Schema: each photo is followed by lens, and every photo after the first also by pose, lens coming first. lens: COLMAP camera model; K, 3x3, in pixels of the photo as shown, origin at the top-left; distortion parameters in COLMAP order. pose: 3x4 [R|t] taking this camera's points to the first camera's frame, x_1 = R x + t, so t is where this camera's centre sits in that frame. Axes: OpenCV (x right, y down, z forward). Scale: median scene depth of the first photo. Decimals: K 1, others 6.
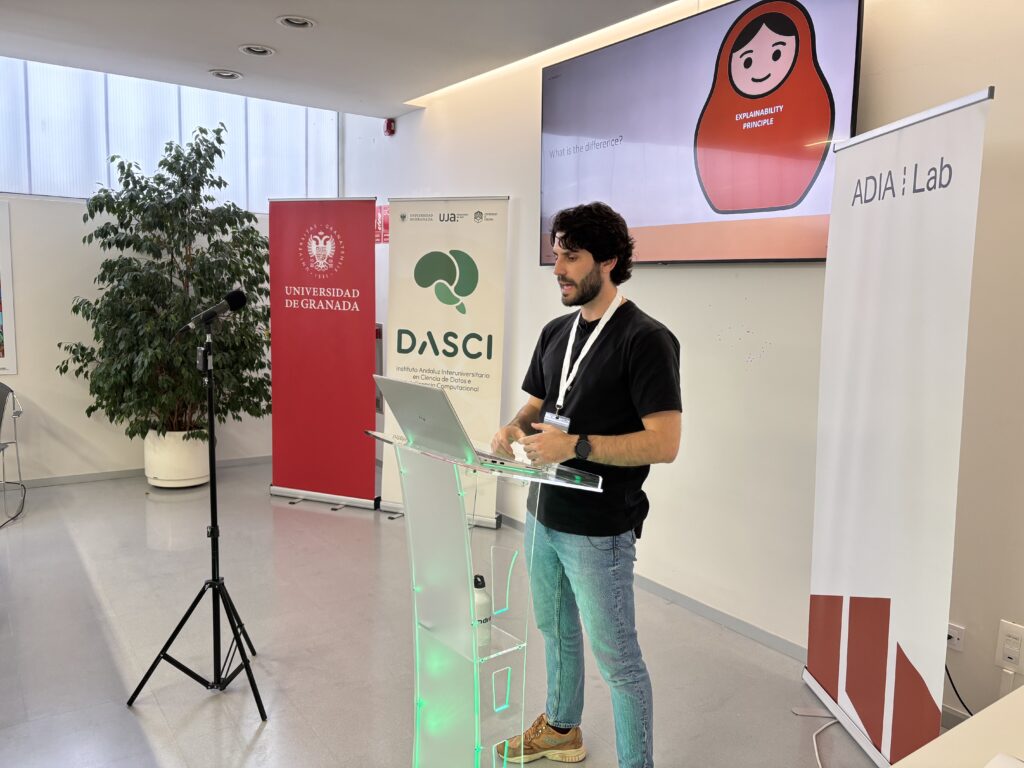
lens RADIAL K [[772.1, 0, 513.5], [0, 772.1, 396.4], [0, 0, 1]] dist [0.009198, -0.005908]
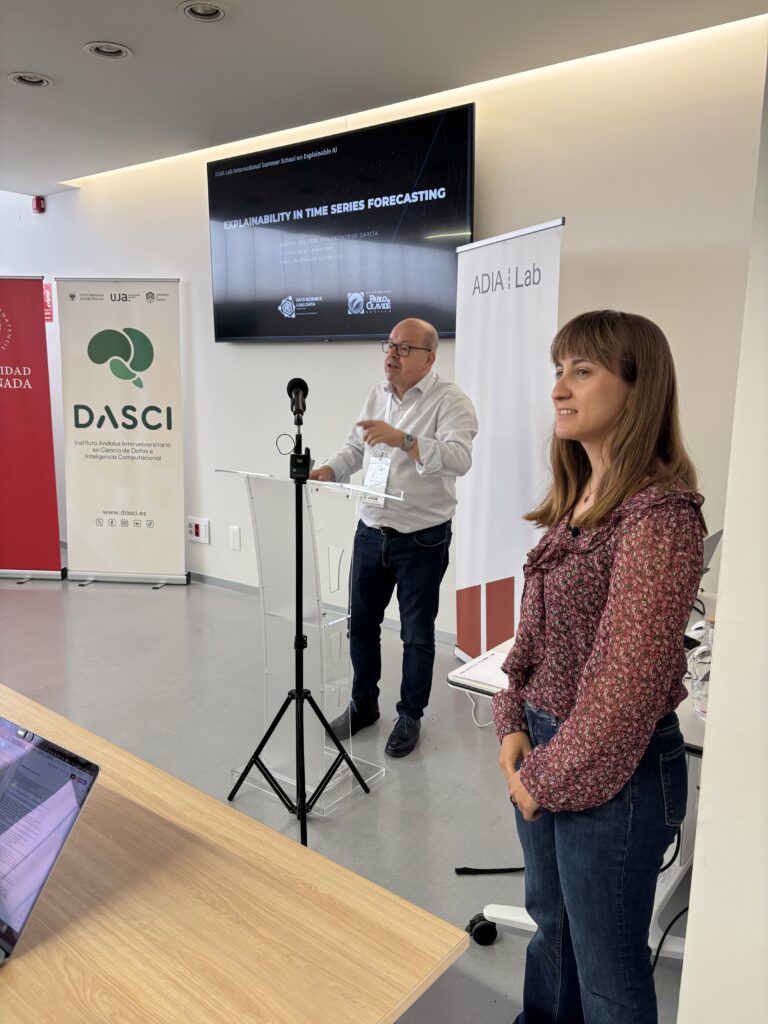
lens RADIAL K [[772.1, 0, 381.4], [0, 772.1, 514.8], [0, 0, 1]] dist [0.009198, -0.005908]
pose [[0.953154, -0.070650, 0.294119, -0.070675], [0.056196, 0.996773, 0.057321, 0.024197], [-0.297220, -0.038107, 0.954048, -0.125661]]
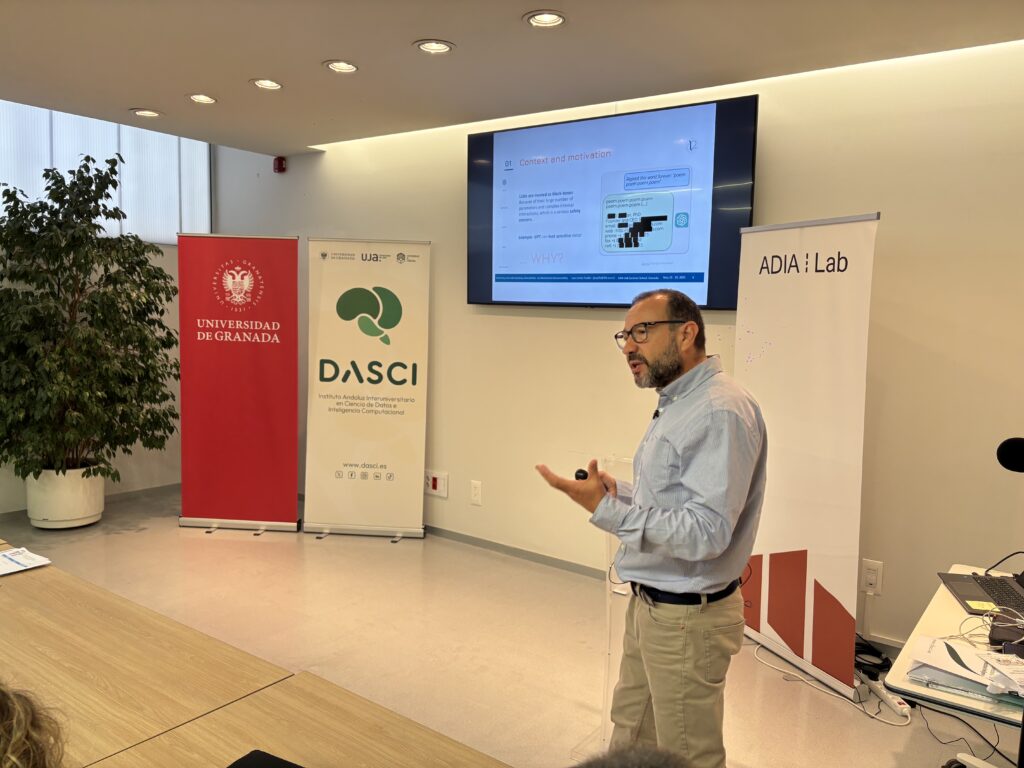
lens RADIAL K [[772.1, 0, 522.2], [0, 772.1, 390.2], [0, 0, 1]] dist [0.009198, -0.005908]
pose [[0.948615, -0.032937, 0.314713, -0.219175], [0.040076, 0.999065, -0.016241, -0.015595], [-0.313884, 0.028019, 0.949048, -0.099674]]
